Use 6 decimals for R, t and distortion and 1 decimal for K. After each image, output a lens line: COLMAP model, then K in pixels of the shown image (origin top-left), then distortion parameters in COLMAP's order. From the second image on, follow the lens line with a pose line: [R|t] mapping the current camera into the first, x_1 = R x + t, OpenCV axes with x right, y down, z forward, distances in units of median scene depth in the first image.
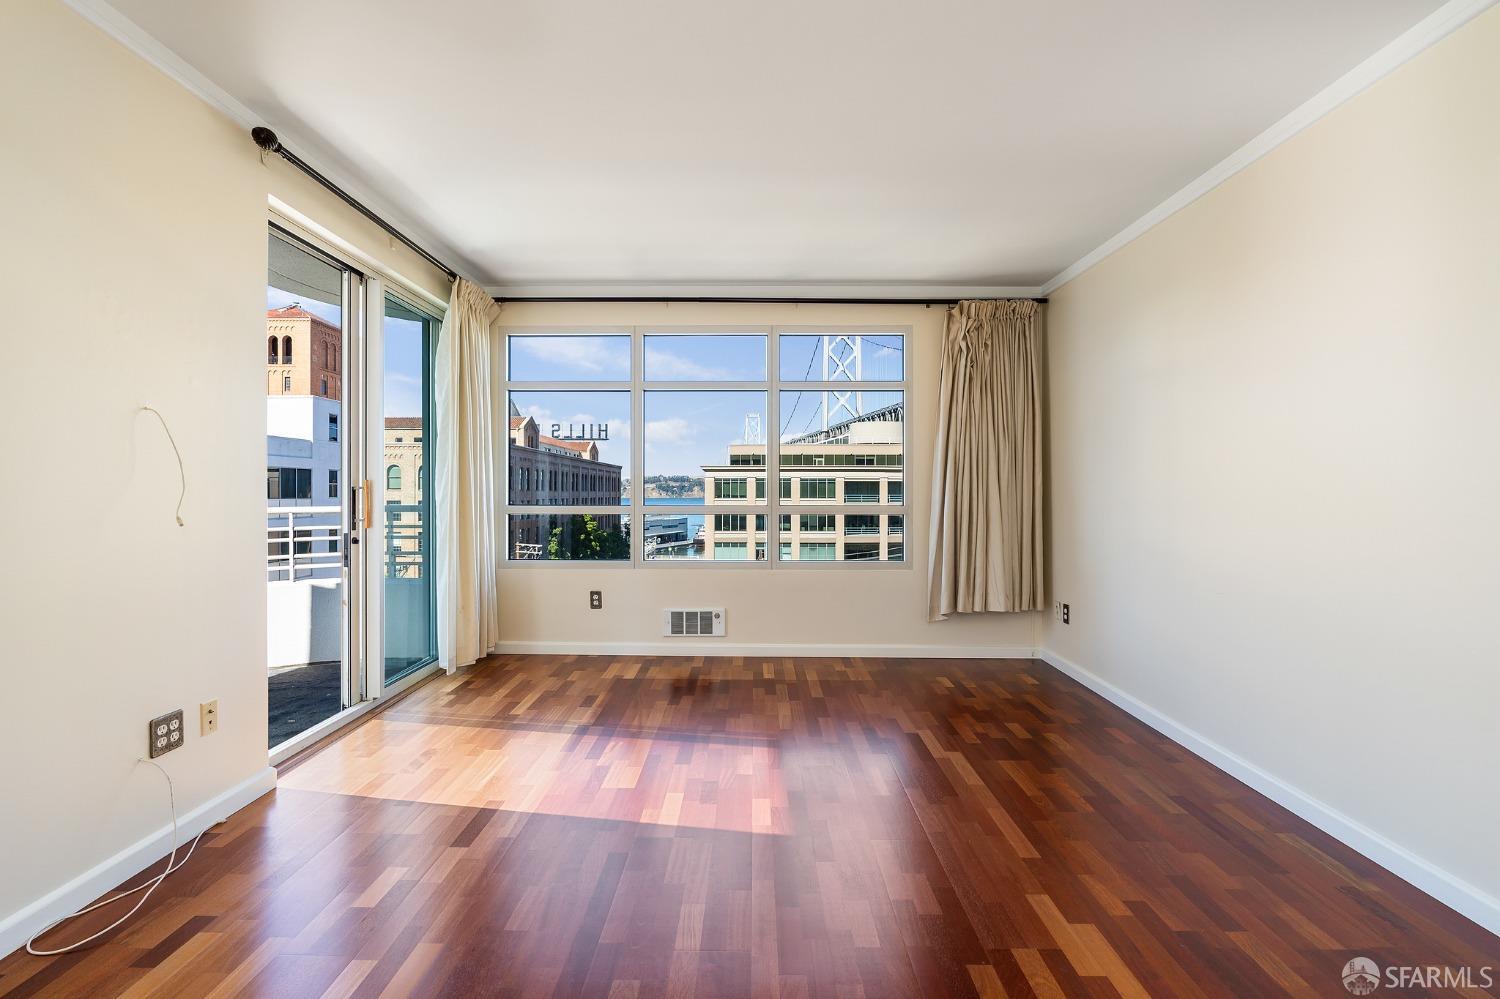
lens RADIAL K [[685.0, 0, 747.9], [0, 685.0, 492.8], [0, 0, 1]] dist [-0.010873, 0.003967]
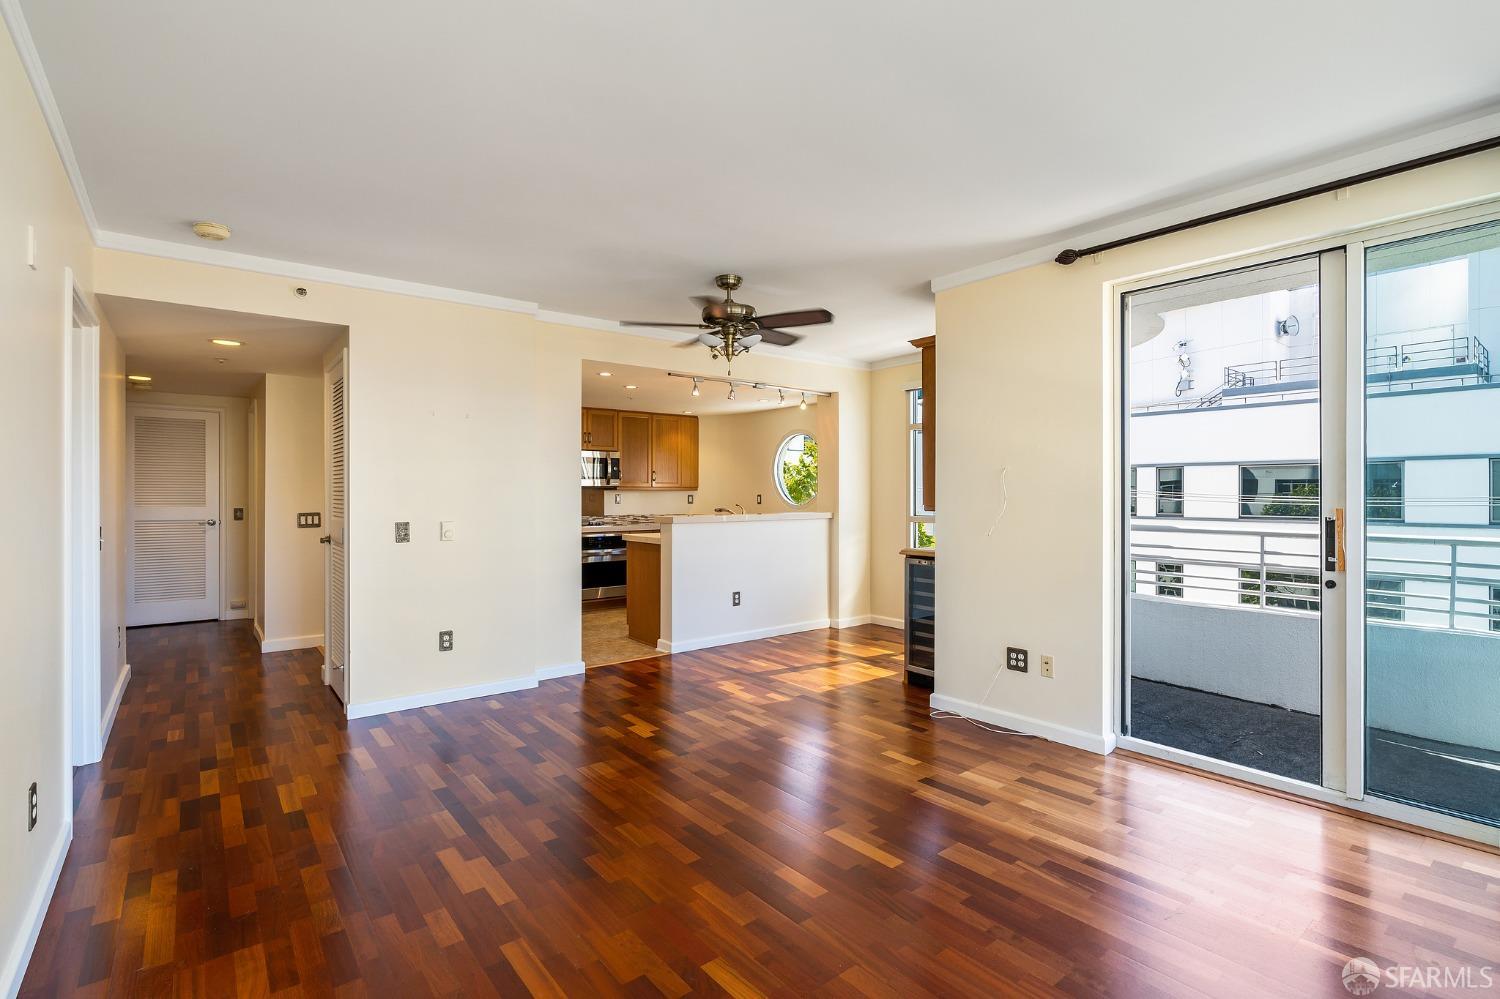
lens RADIAL K [[696.6, 0, 743.4], [0, 696.6, 495.4], [0, 0, 1]] dist [0.004112, 0.000180]
pose [[-0.777806, 0.001624, -0.628503, 0.351620], [-0.001590, 0.999988, 0.004551, -0.027443], [0.628503, 0.004539, -0.777794, 0.888499]]
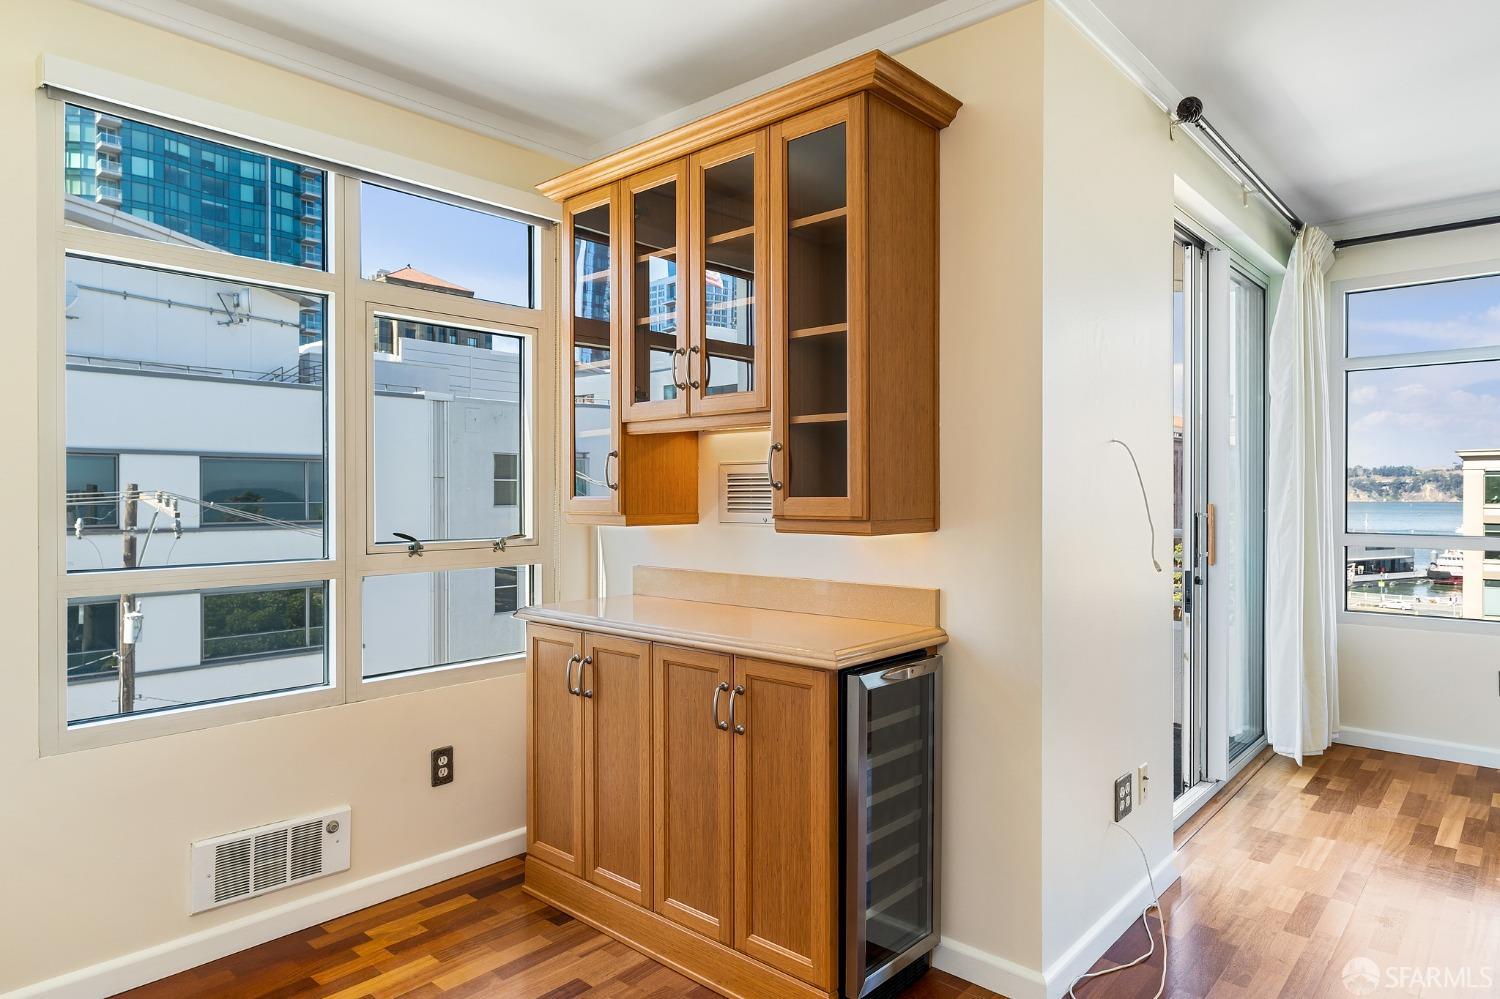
lens RADIAL K [[900.1, 0, 741.8], [0, 900.1, 497.4], [0, 0, 1]] dist [-0.003542, 0.000423]
pose [[0.750508, 0.002515, -0.660857, -0.206048], [0.000481, 0.999990, 0.004352, -0.023656], [0.660861, -0.003585, 0.750500, -0.108492]]
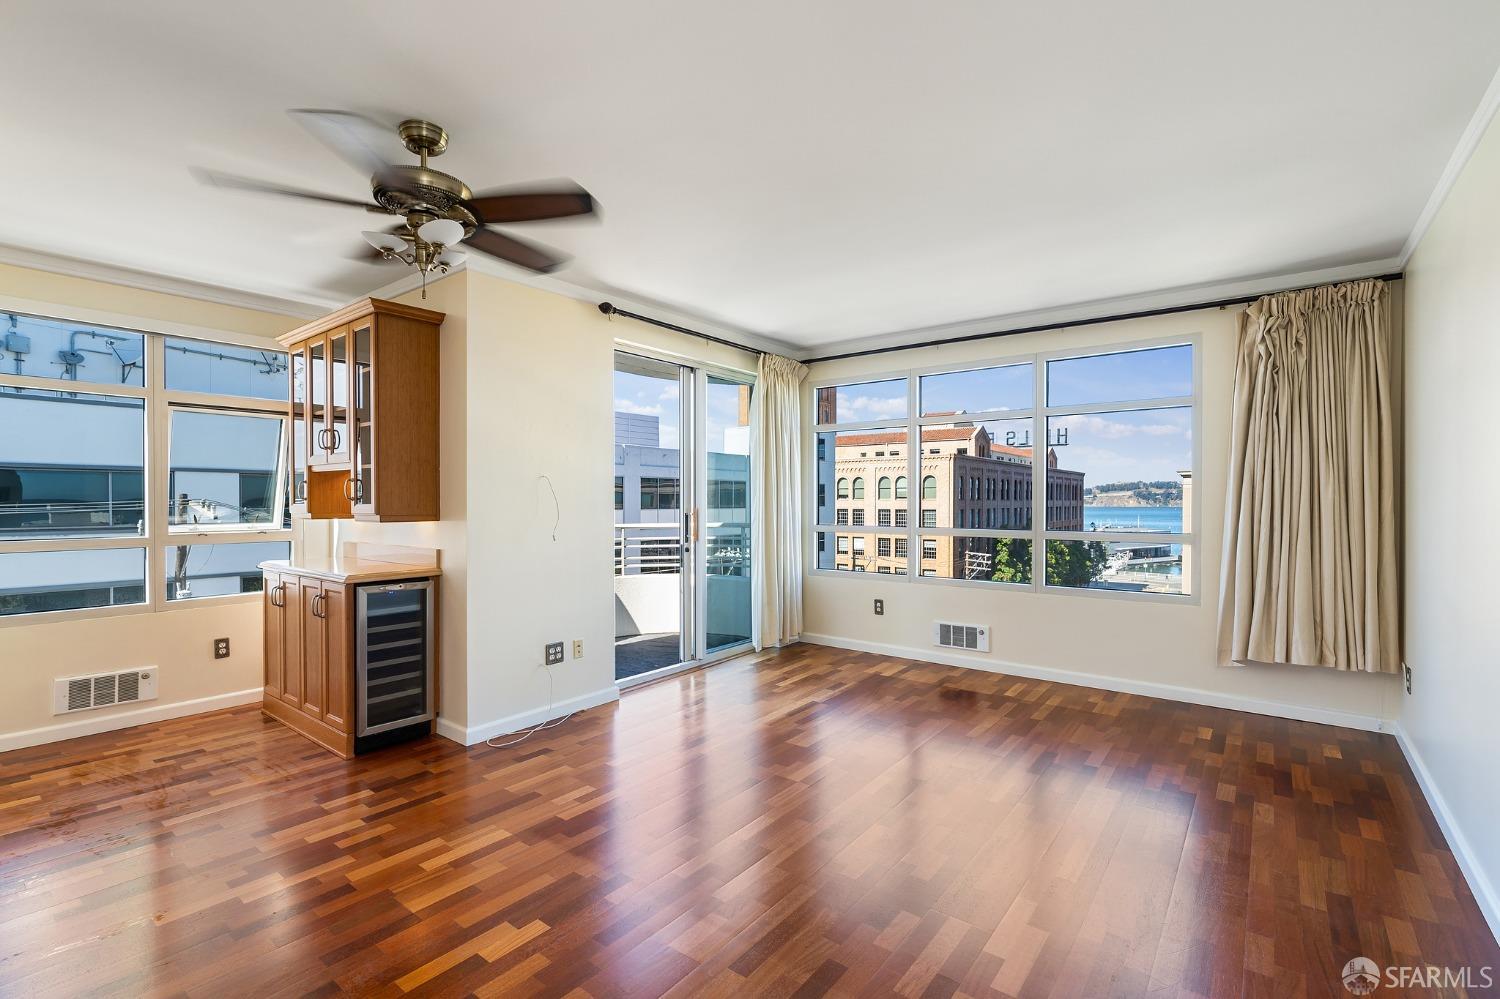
lens RADIAL K [[685.0, 0, 750.9], [0, 685.0, 504.4], [0, 0, 1]] dist [-0.010873, 0.003967]
pose [[0.794842, 0.002692, -0.606811, 0.313632], [0.000570, 0.999986, 0.005184, -0.025383], [0.606817, -0.004466, 0.794829, -0.063489]]
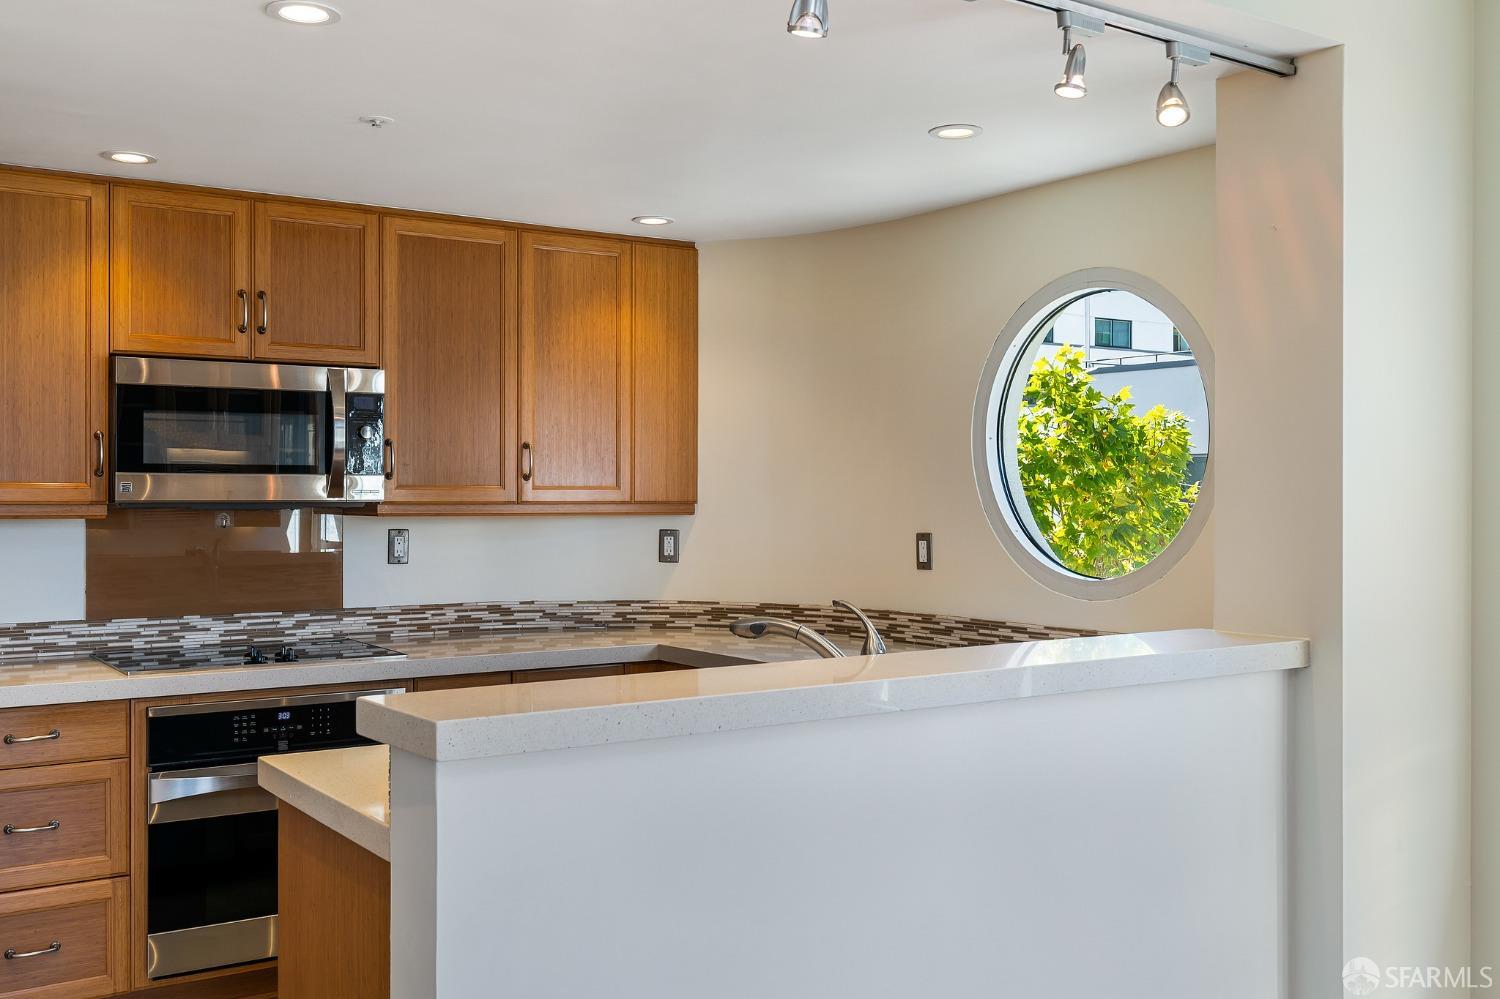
lens RADIAL K [[1477.7, 0, 745.9], [0, 1477.7, 500.1], [0, 0, 1]] dist [0.009204, 0.000000]
pose [[-0.821113, 0.000776, -0.570765, -0.143333], [-0.001584, 0.999992, 0.003638, -0.046582], [0.570764, 0.003891, -0.821105, 0.265759]]
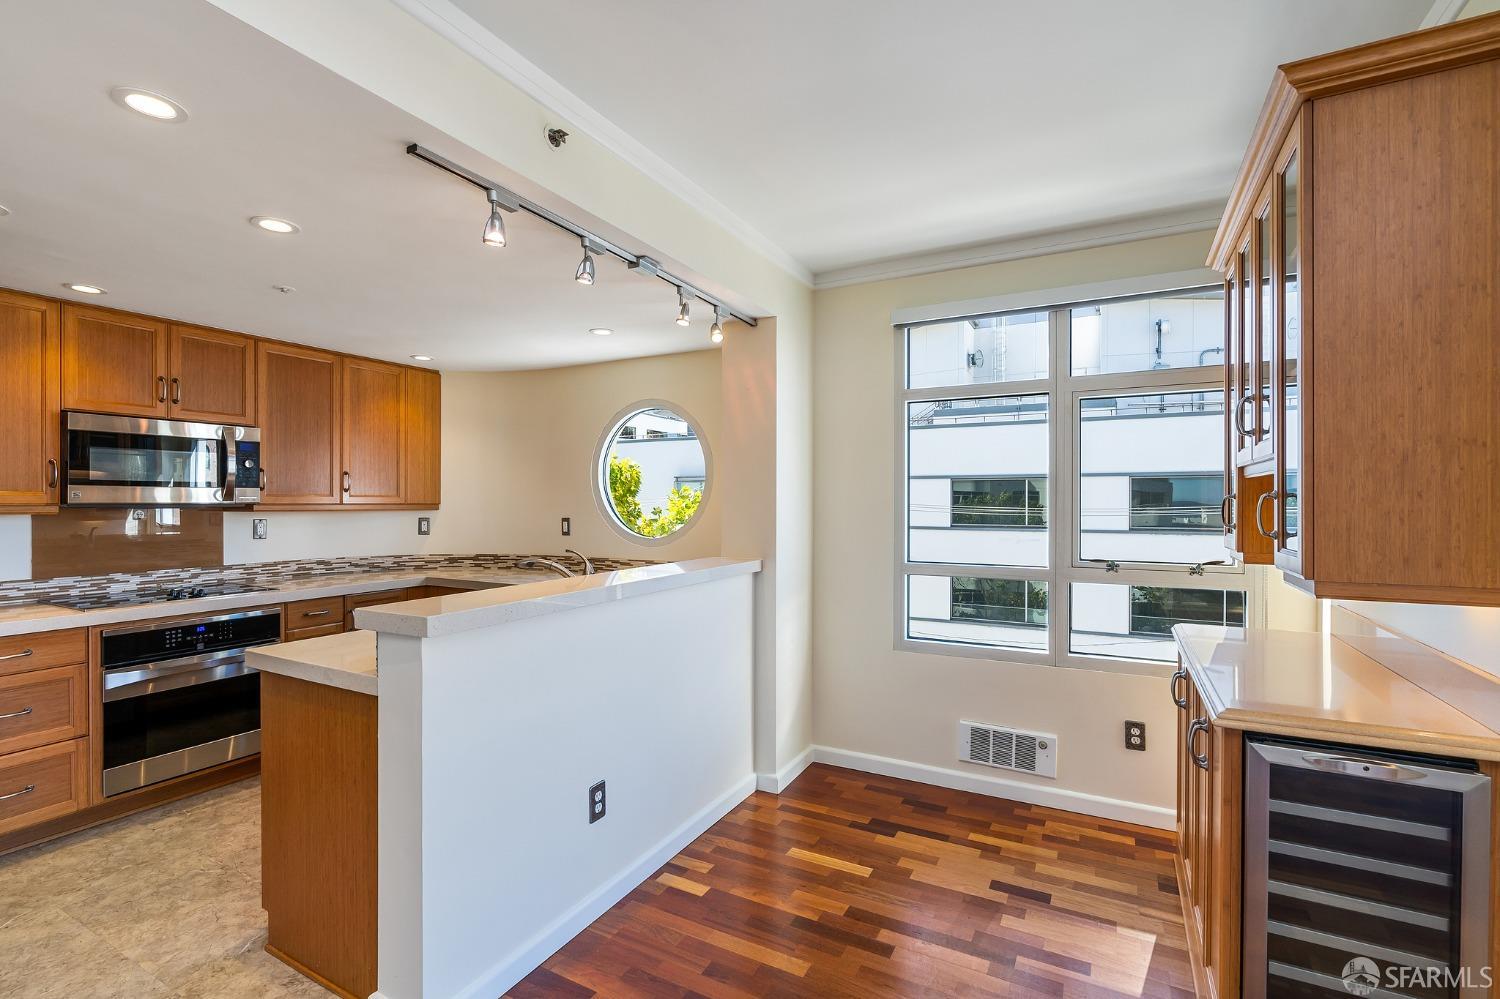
lens RADIAL K [[685.0, 0, 748.4], [0, 685.0, 505.0], [0, 0, 1]] dist [-0.010873, 0.003967]
pose [[-0.462151, 0.003549, -0.886794, -0.066178], [-0.002397, 0.999983, 0.005251, -0.045346], [0.886798, 0.004552, -0.462135, 0.198876]]
